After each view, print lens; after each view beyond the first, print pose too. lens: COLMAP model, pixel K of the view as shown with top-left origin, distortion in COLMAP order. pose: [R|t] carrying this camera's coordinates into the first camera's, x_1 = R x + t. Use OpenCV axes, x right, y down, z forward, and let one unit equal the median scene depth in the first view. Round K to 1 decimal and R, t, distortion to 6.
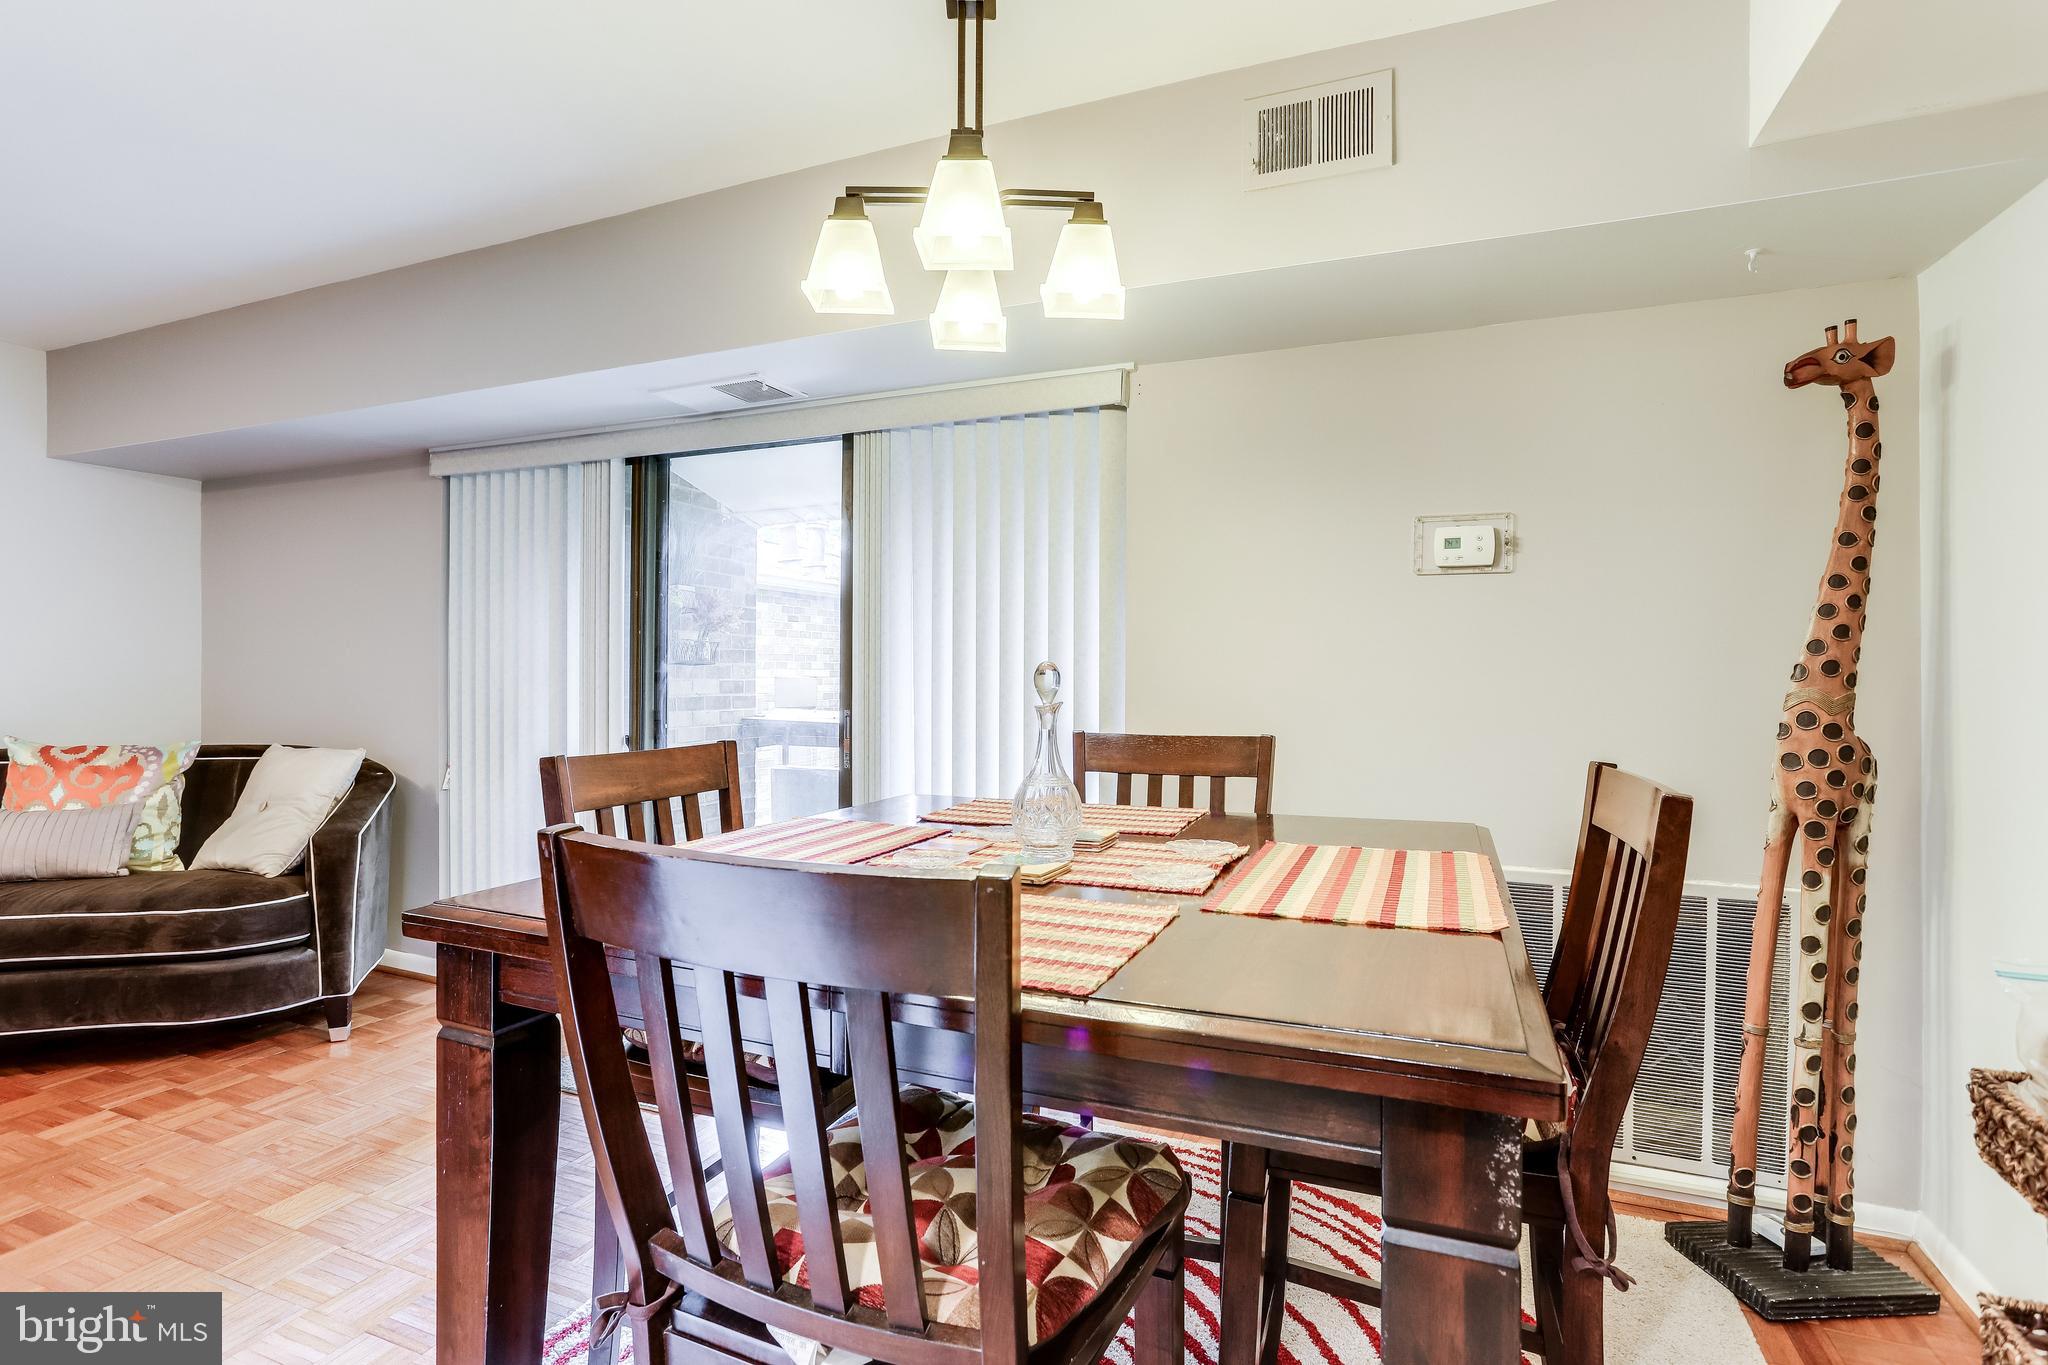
lens RADIAL K [[988.7, 0, 1014.0], [0, 988.7, 677.6], [0, 0, 1]] dist [-0.048387, 0.027418]
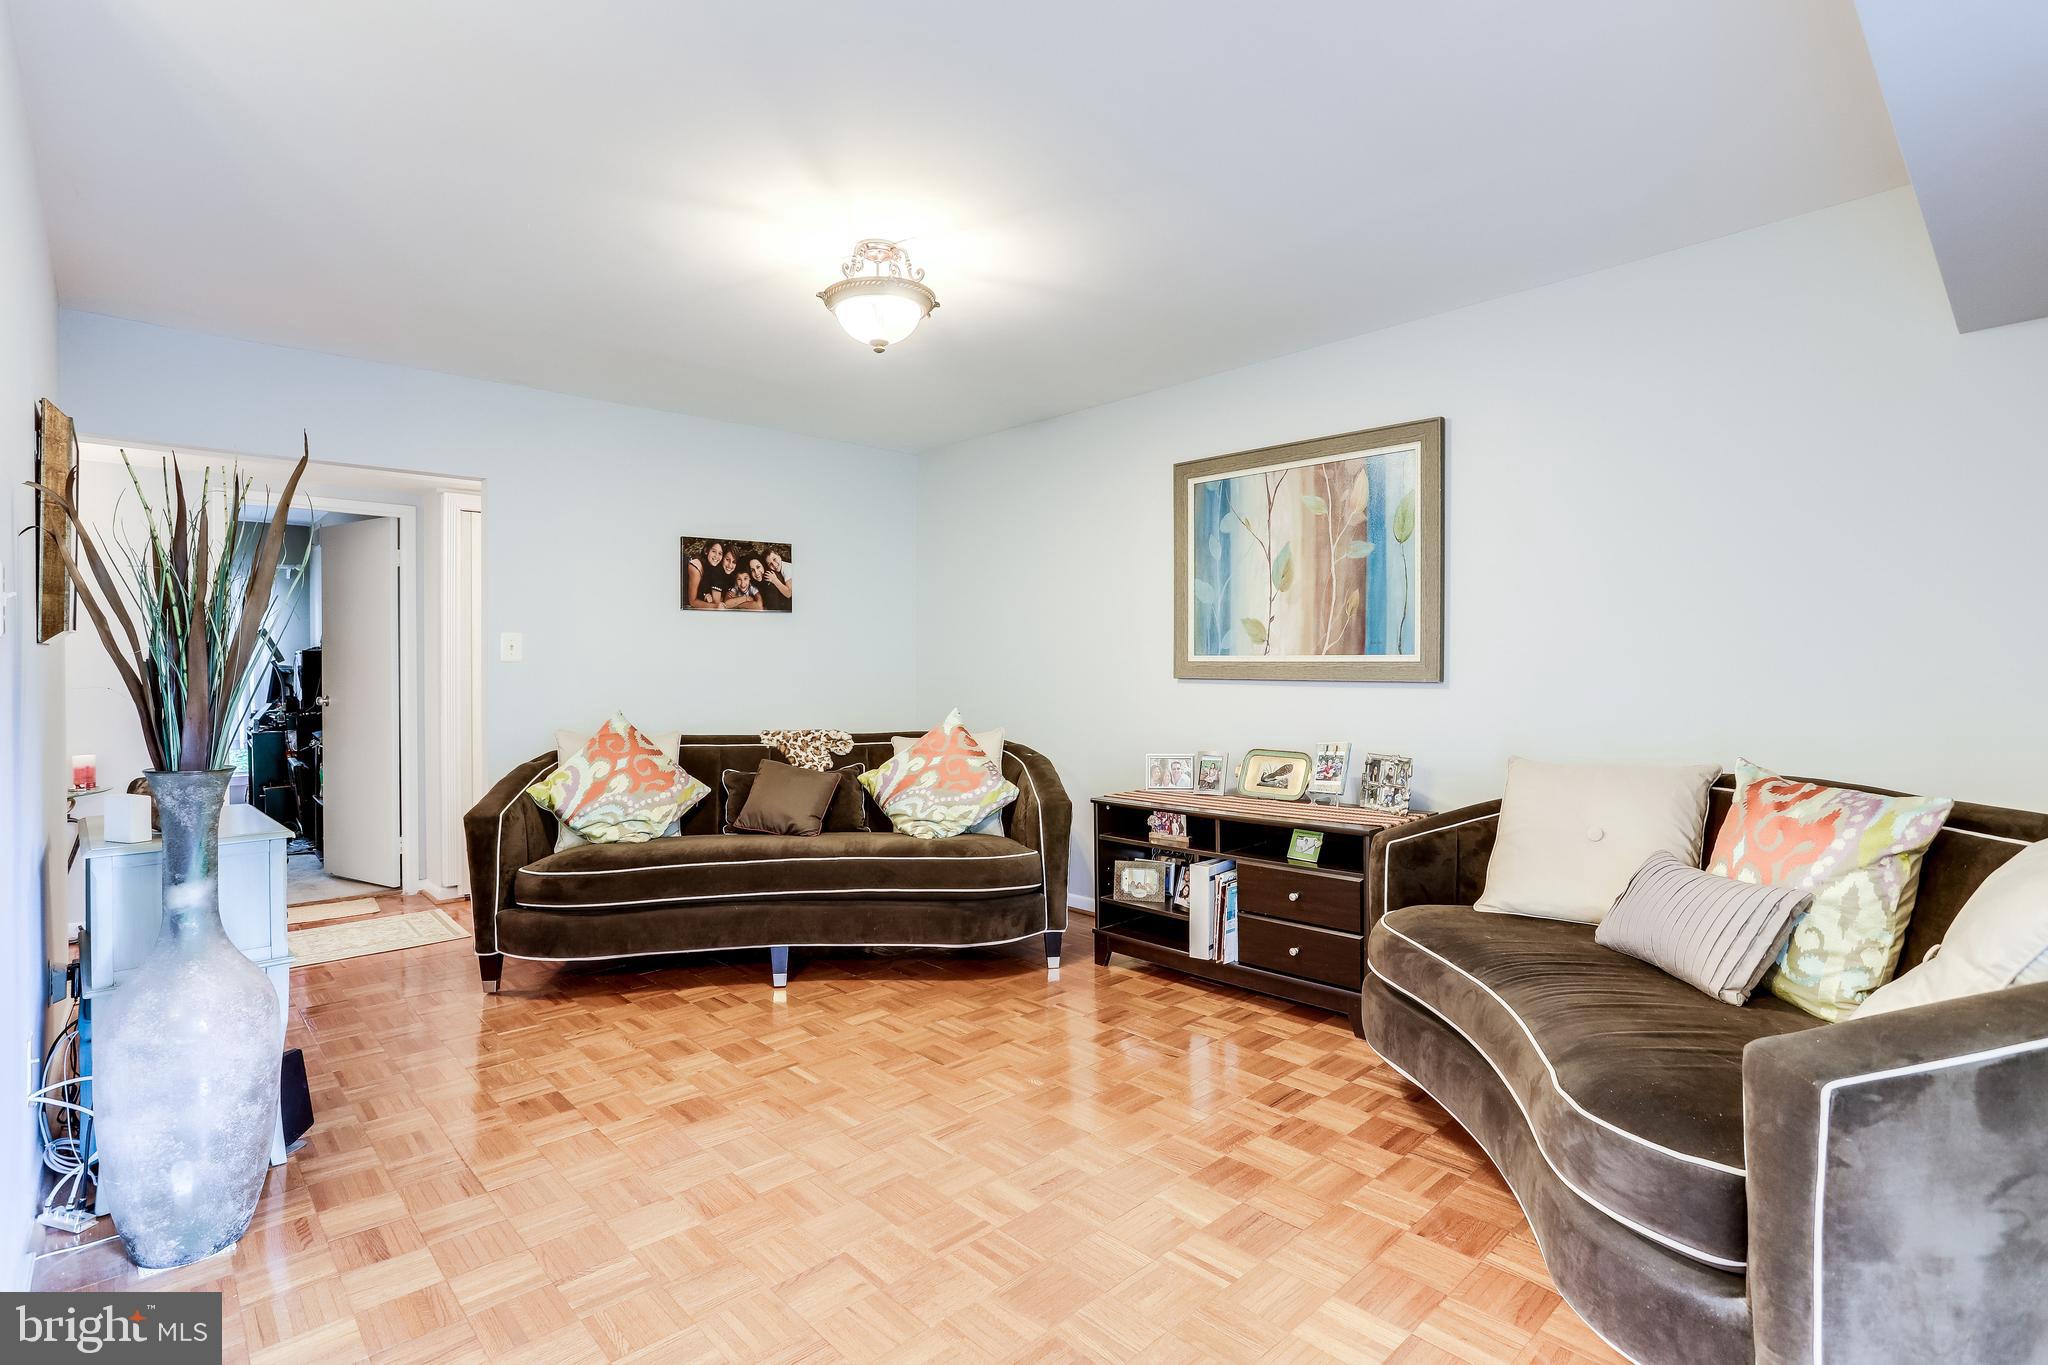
lens RADIAL K [[988.7, 0, 1014.0], [0, 988.7, 677.6], [0, 0, 1]] dist [-0.048387, 0.027418]
pose [[-0.402770, 0.007052, -0.915274, -0.222774], [-0.001123, 0.999966, 0.008199, -0.003590], [0.915301, 0.004330, -0.402748, 0.982736]]
